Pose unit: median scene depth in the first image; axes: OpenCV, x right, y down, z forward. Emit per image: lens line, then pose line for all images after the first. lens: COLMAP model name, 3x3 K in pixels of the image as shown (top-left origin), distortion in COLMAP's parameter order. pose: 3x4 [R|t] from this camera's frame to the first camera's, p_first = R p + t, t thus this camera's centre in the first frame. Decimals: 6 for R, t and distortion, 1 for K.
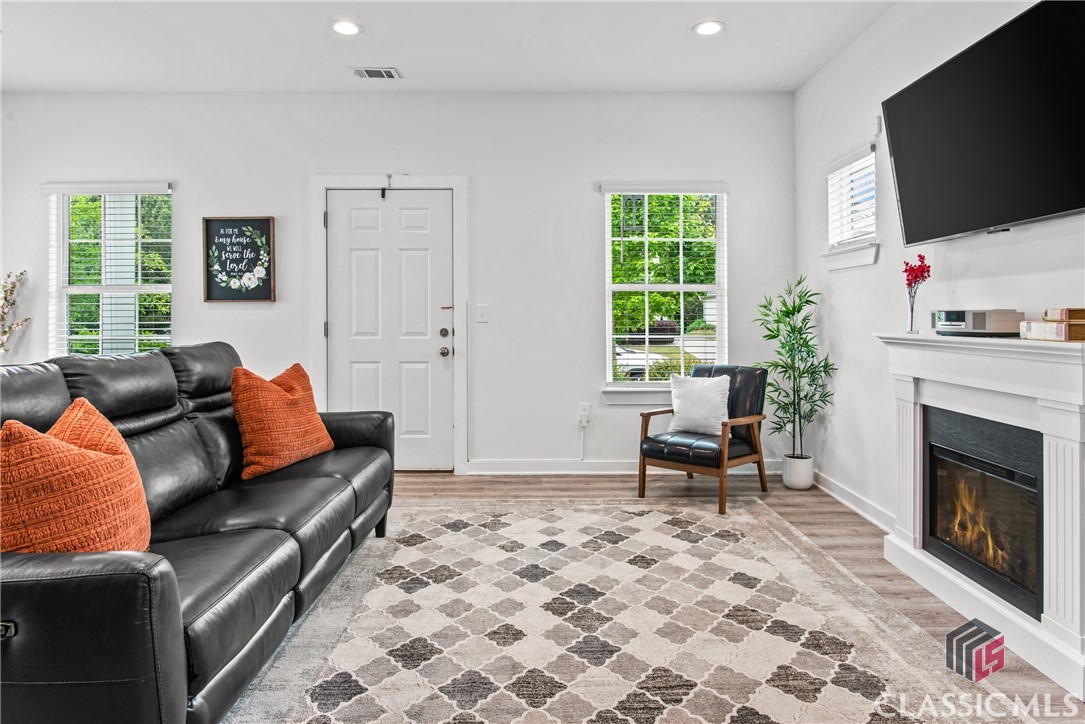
lens RADIAL K [[641.3, 0, 547.7], [0, 641.3, 310.8], [0, 0, 1]] dist [-0.002932, -0.000490]
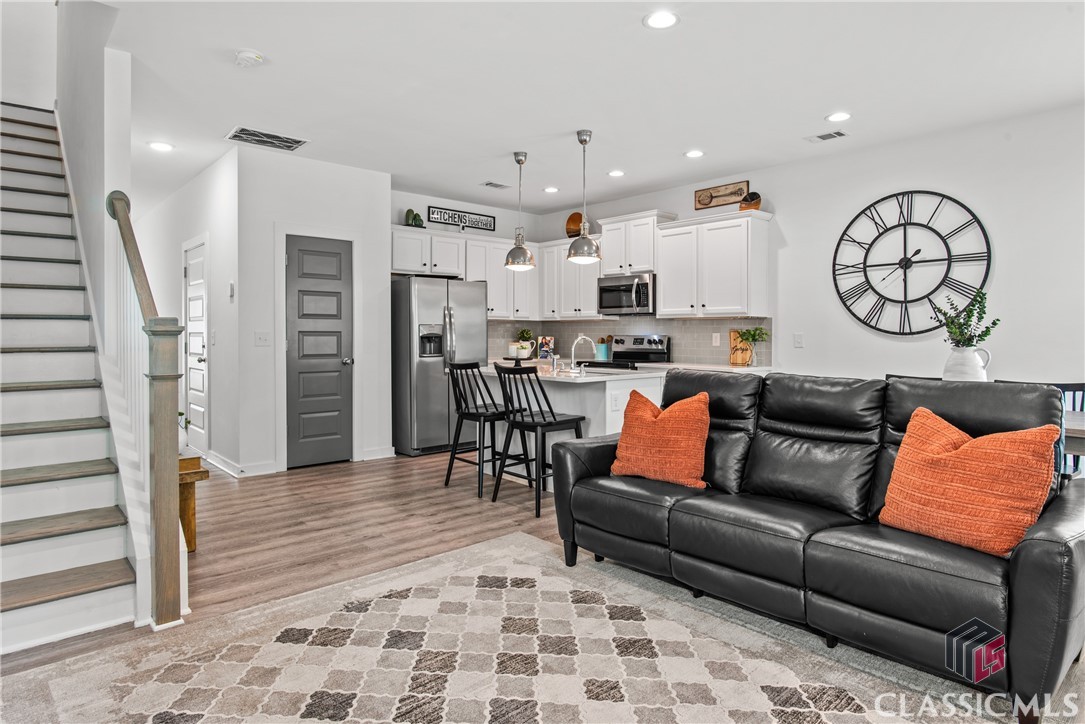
lens RADIAL K [[631.2, 0, 545.2], [0, 631.2, 336.7], [0, 0, 1]] dist [-0.004590, -0.000324]
pose [[-0.749289, 0.004129, -0.662230, 0.303177], [0.003476, 0.999991, 0.002303, -0.006818], [0.662234, -0.000576, -0.749297, 0.815834]]
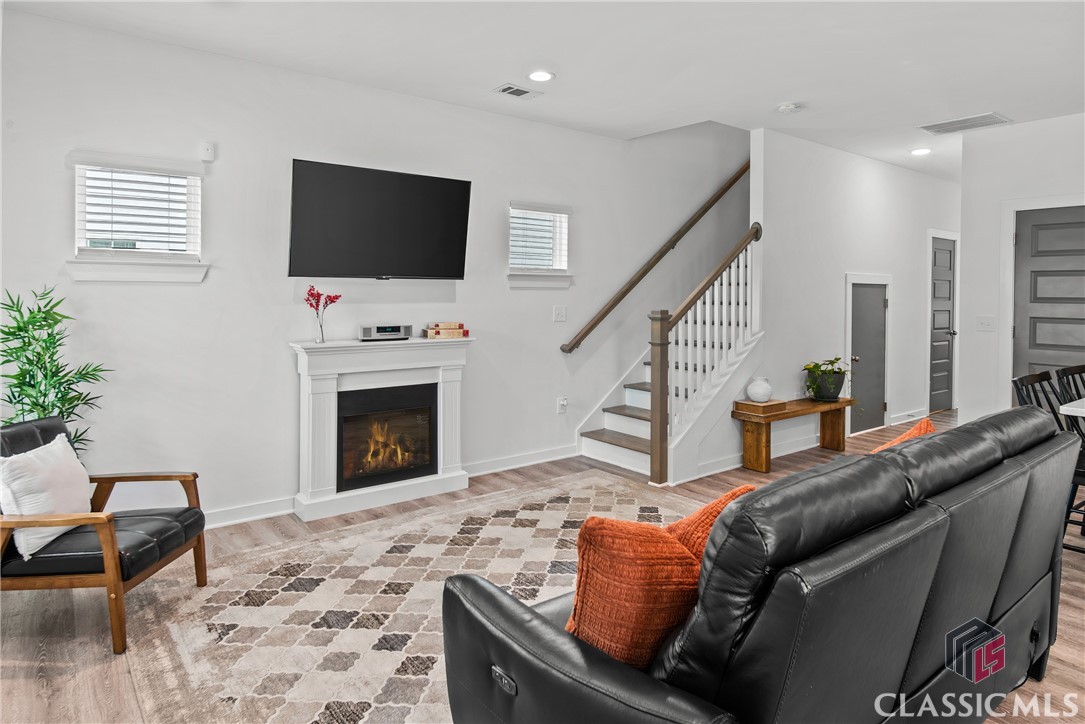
lens RADIAL K [[637.0, 0, 547.3], [0, 637.0, 300.0], [0, 0, 1]] dist [-0.007746, -0.002046]
pose [[-0.609916, -0.011008, 0.792390, -0.502638], [-0.009708, 0.999932, 0.006418, -0.044281], [-0.792407, -0.003778, -0.609982, 0.917420]]
